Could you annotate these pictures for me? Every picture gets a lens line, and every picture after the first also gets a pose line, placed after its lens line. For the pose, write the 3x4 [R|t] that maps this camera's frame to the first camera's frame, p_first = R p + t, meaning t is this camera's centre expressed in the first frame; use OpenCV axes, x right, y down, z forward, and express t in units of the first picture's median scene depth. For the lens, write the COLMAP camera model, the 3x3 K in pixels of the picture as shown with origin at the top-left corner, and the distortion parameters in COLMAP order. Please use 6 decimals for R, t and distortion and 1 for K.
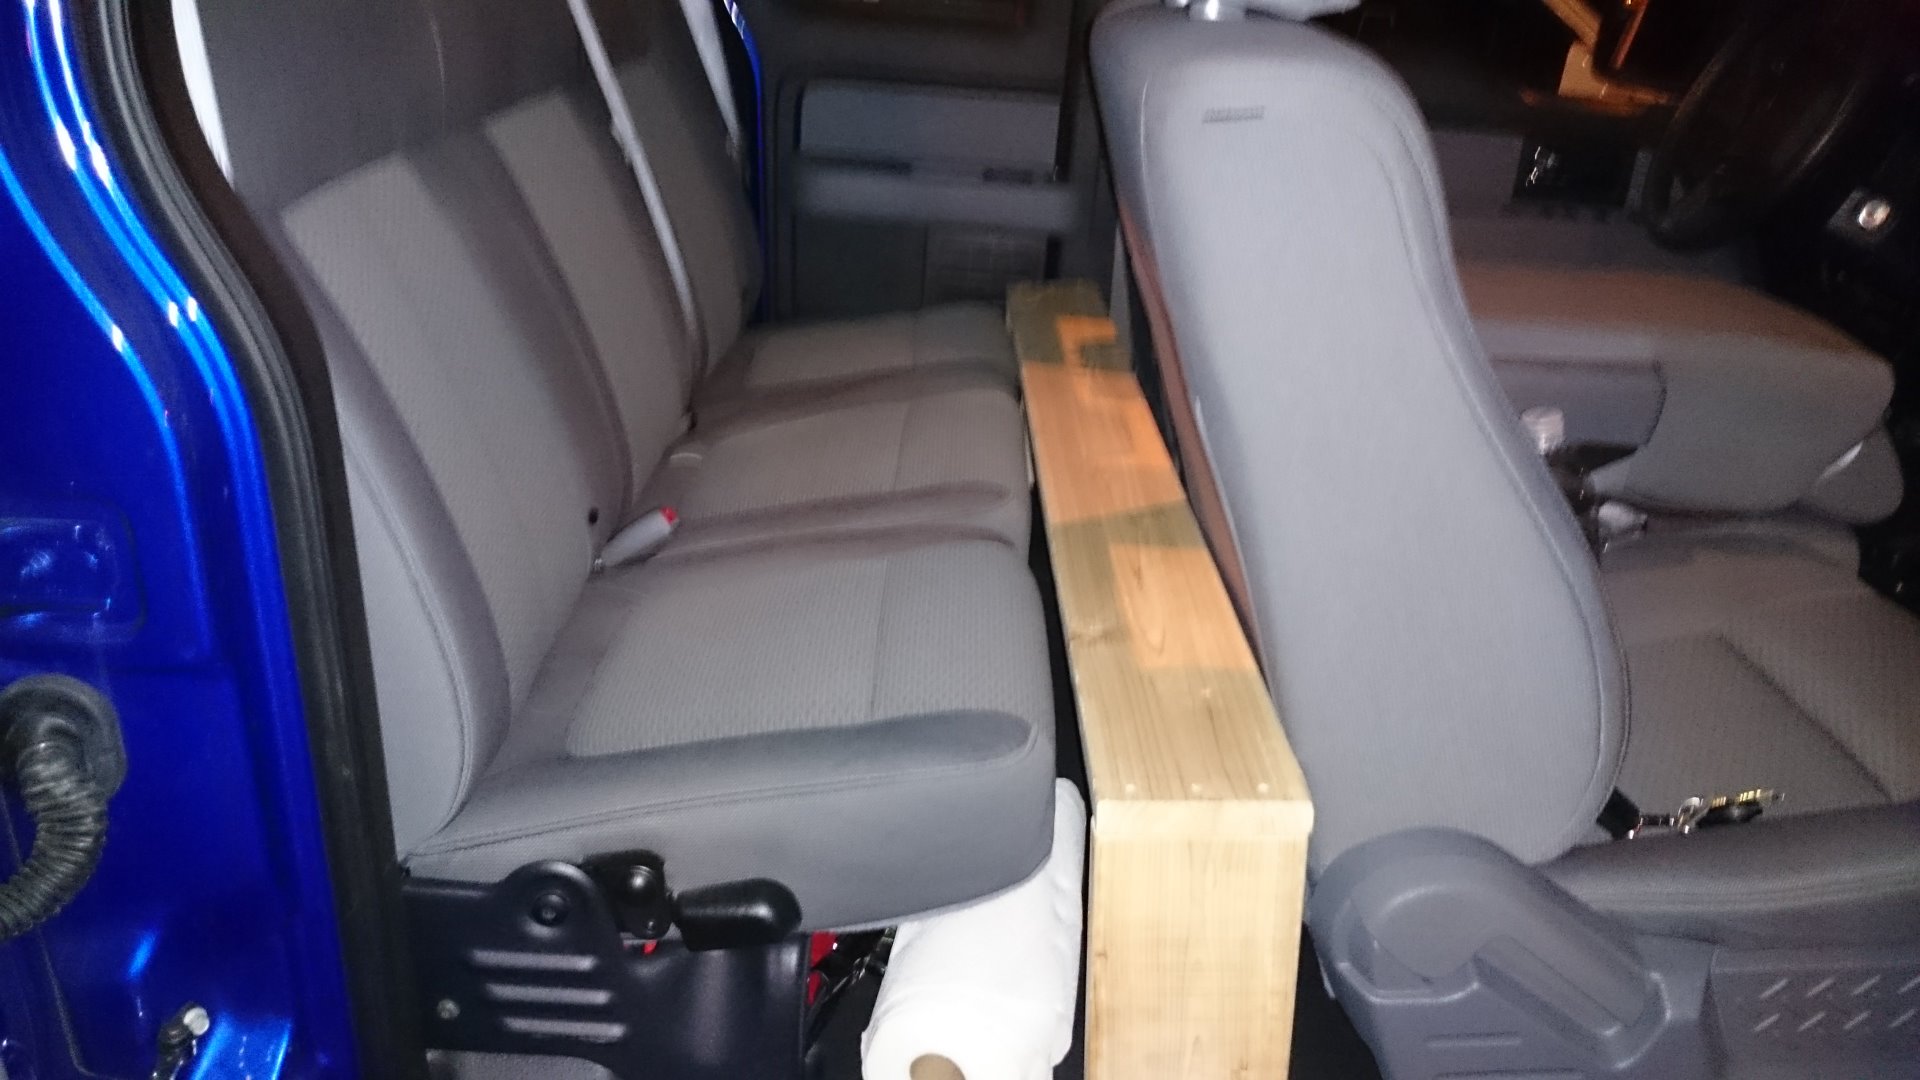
lens RADIAL K [[1532.9, 0, 960.0], [0, 1532.9, 540.0], [0, 0, 1]] dist [0.086705, -0.081996]
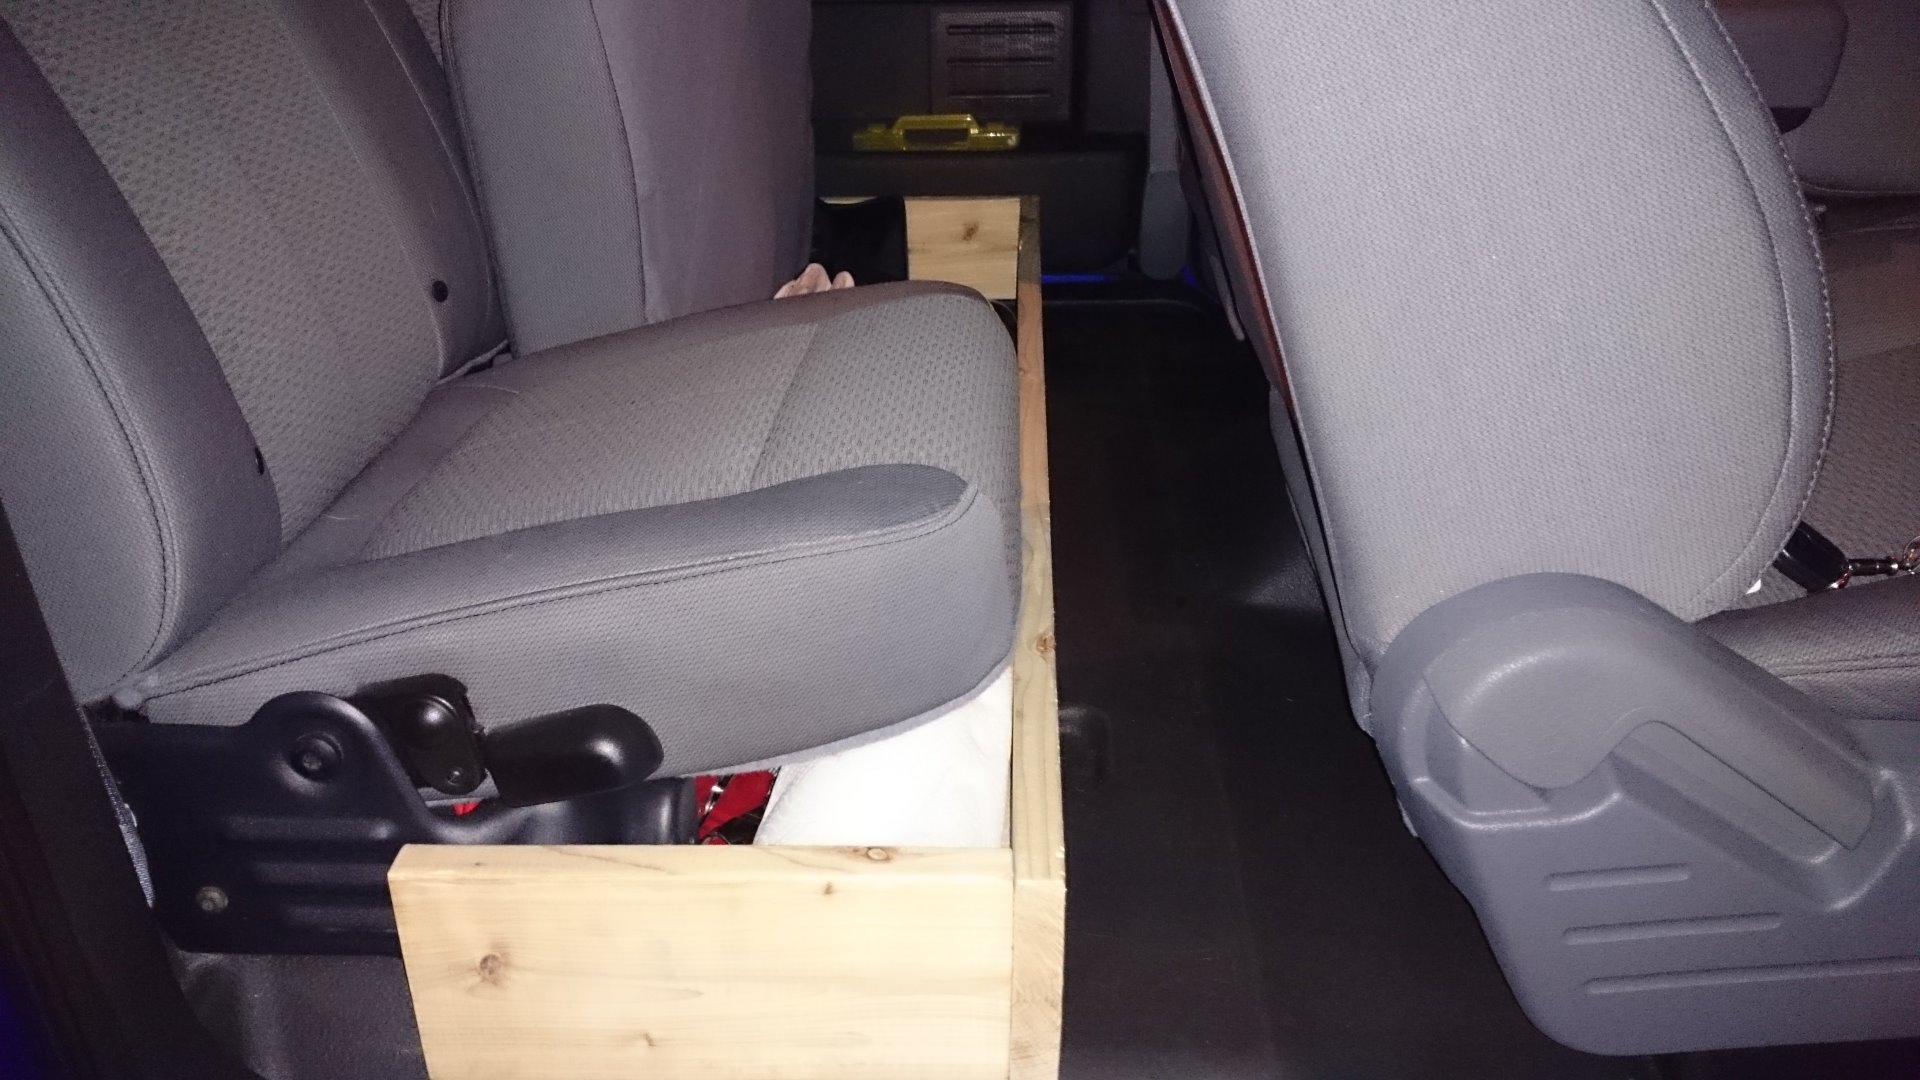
lens RADIAL K [[1496.0, 0, 960.0], [0, 1496.0, 540.0], [0, 0, 1]] dist [0.041175, -0.000234]
pose [[0.993890, -0.065848, -0.088583, 0.107423], [0.068917, 0.997108, 0.032047, 0.129600], [0.086217, -0.037956, 0.995553, 0.306422]]
